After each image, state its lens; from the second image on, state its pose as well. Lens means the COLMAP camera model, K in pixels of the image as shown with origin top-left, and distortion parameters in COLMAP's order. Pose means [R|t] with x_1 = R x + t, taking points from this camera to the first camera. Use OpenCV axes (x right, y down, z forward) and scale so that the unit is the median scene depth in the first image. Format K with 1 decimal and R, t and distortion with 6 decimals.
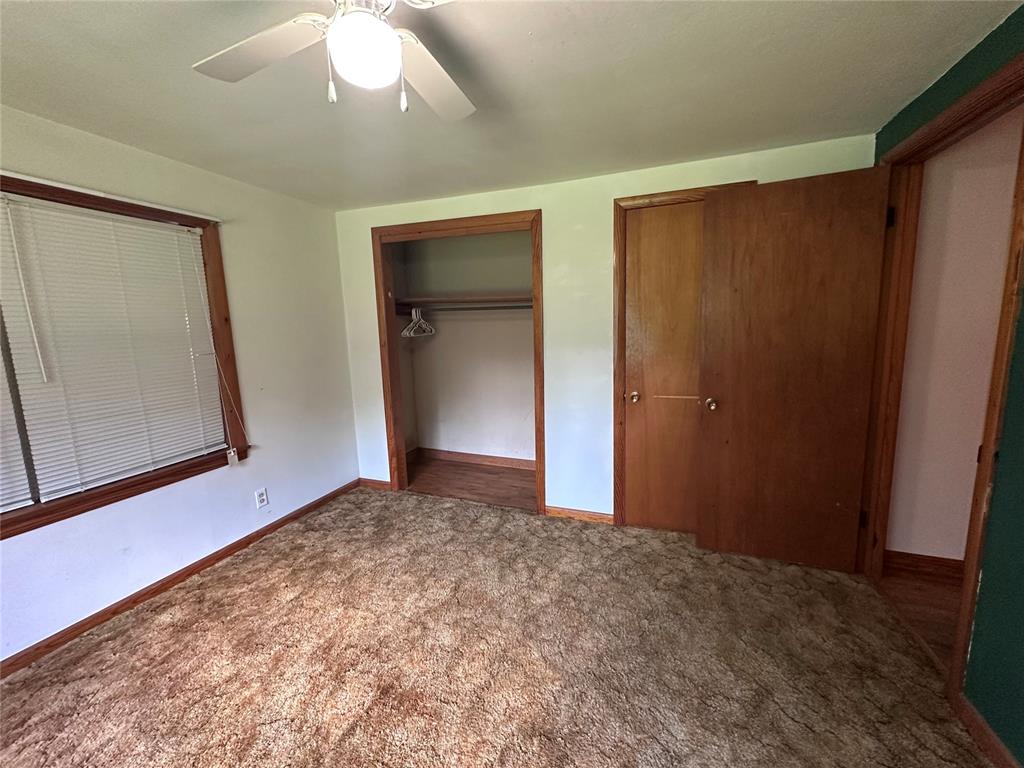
lens RADIAL K [[408.5, 0, 512.6], [0, 408.5, 383.9], [0, 0, 1]] dist [-0.002821, 0.000875]
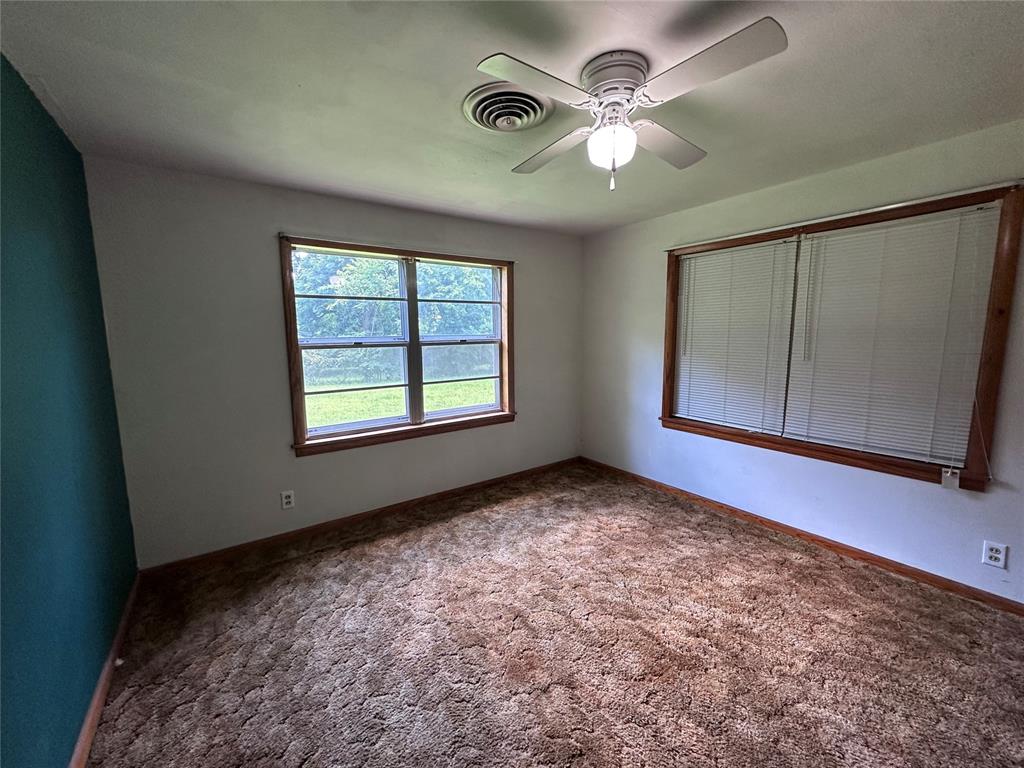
lens RADIAL K [[408.5, 0, 512.6], [0, 408.5, 383.9], [0, 0, 1]] dist [-0.002821, 0.000875]
pose [[-0.557821, 0.141689, -0.817777, 0.510645], [-0.091283, 0.968868, 0.230134, -0.129292], [0.824926, 0.203023, -0.527521, 0.729886]]
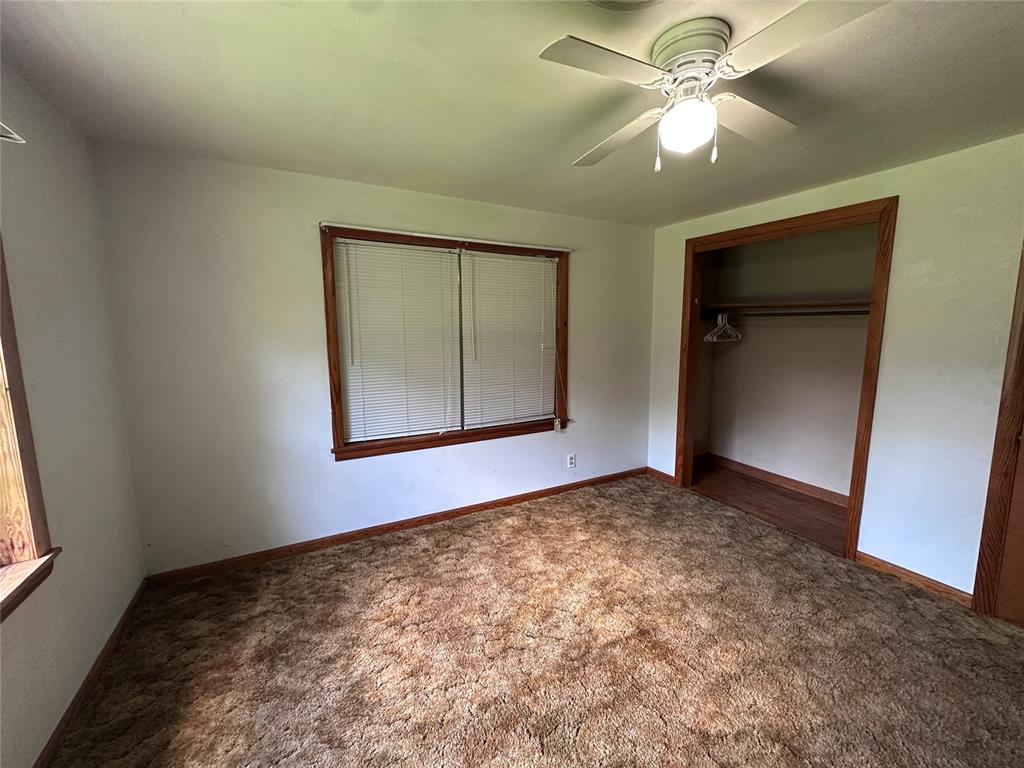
lens RADIAL K [[408.5, 0, 512.6], [0, 408.5, 383.9], [0, 0, 1]] dist [-0.002821, 0.000875]
pose [[0.753177, 0.110534, -0.648464, 0.070447], [-0.112653, 0.992892, 0.038400, 0.009120], [0.648100, 0.044129, 0.760276, -0.143108]]
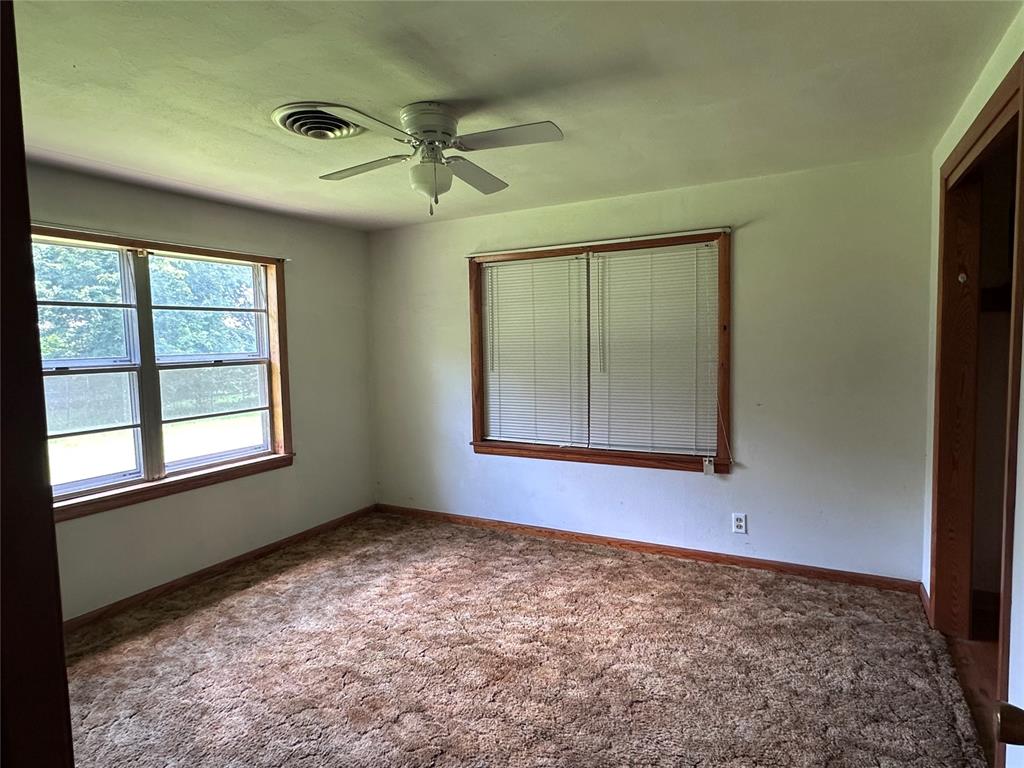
lens RADIAL K [[594.6, 0, 509.3], [0, 594.6, 383.9], [0, 0, 1]] dist [-0.001991, -0.000064]
pose [[-0.139842, 0.107202, -0.984354, 0.860223], [-0.116249, 0.985470, 0.123838, -0.153824], [0.983326, 0.131748, -0.125348, 0.747608]]
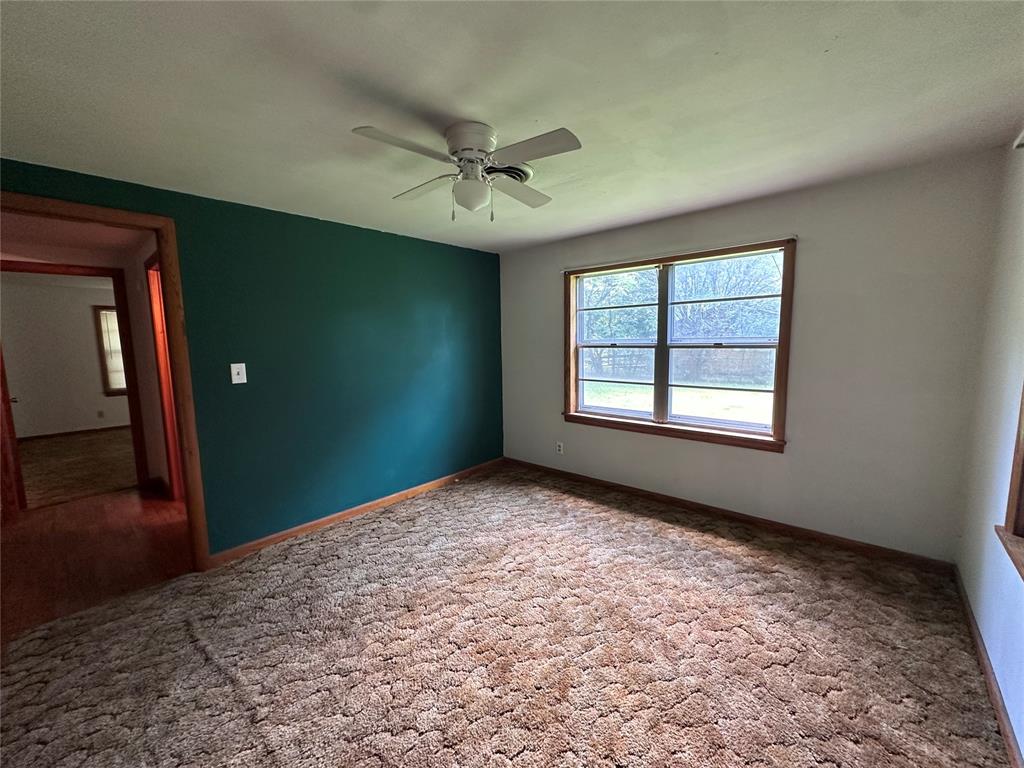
lens RADIAL K [[406.3, 0, 512.4], [0, 406.3, 382.7], [0, 0, 1]] dist [0.000360, 0.000233]
pose [[-0.930896, 0.011117, 0.365115, -0.523249], [0.102251, 0.967509, 0.231240, -0.175559], [-0.350681, 0.252594, -0.901787, 1.234090]]
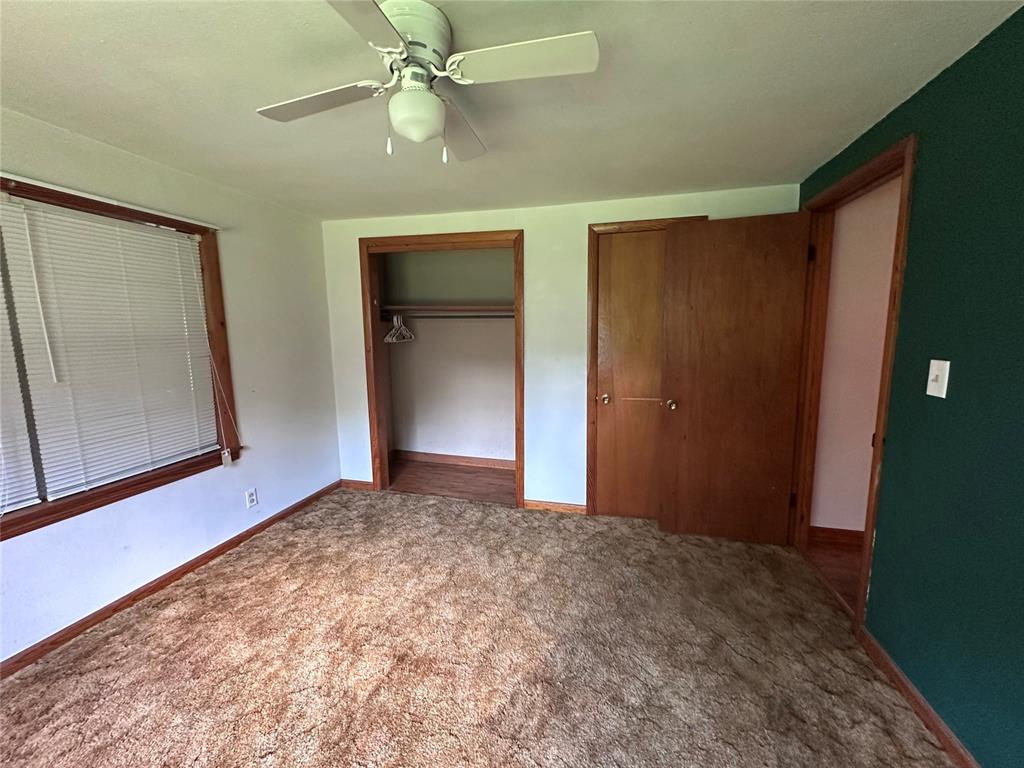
lens RADIAL K [[408.5, 0, 512.6], [0, 408.5, 383.9], [0, 0, 1]] dist [-0.002821, 0.000875]
pose [[0.994284, 0.004094, 0.106686, -0.089356], [-0.002504, 0.999884, -0.015034, 0.008665], [-0.106735, 0.014681, 0.994179, -0.109964]]
